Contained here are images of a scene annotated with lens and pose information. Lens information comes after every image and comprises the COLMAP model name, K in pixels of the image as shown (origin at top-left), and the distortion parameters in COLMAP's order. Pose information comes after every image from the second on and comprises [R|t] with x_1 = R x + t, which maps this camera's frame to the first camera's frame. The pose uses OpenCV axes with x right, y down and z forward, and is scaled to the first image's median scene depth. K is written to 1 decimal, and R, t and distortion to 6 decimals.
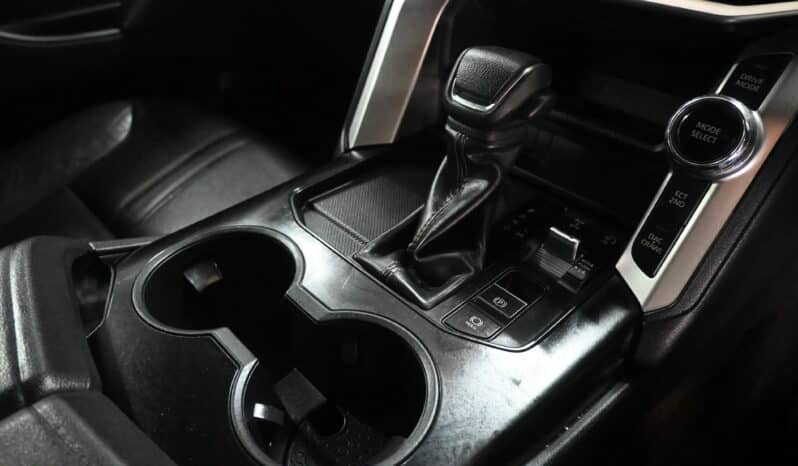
lens RADIAL K [[550.3, 0, 400.0], [0, 550.3, 229.2], [0, 0, 1]] dist [-0.003133, 0.004551]
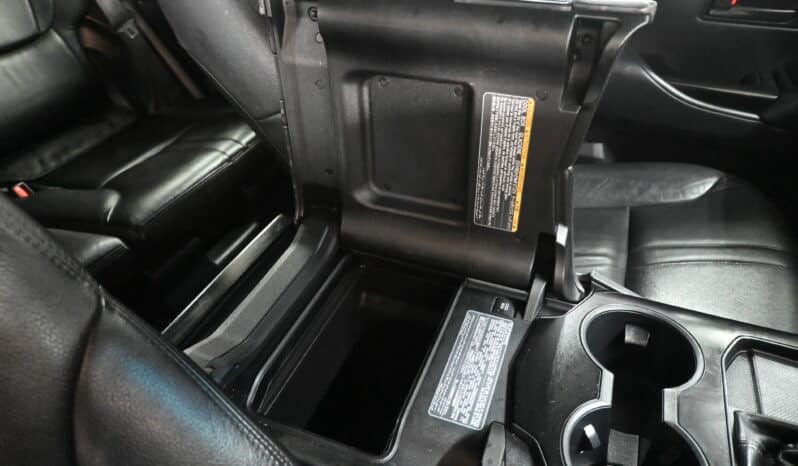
lens RADIAL K [[550.3, 0, 401.0], [0, 550.3, 231.3], [0, 0, 1]] dist [-0.003133, 0.004551]
pose [[0.427737, 0.551405, -0.716235, 0.230263], [-0.555398, 0.785484, 0.273033, -0.169922], [0.713143, 0.281010, 0.642231, -0.370527]]
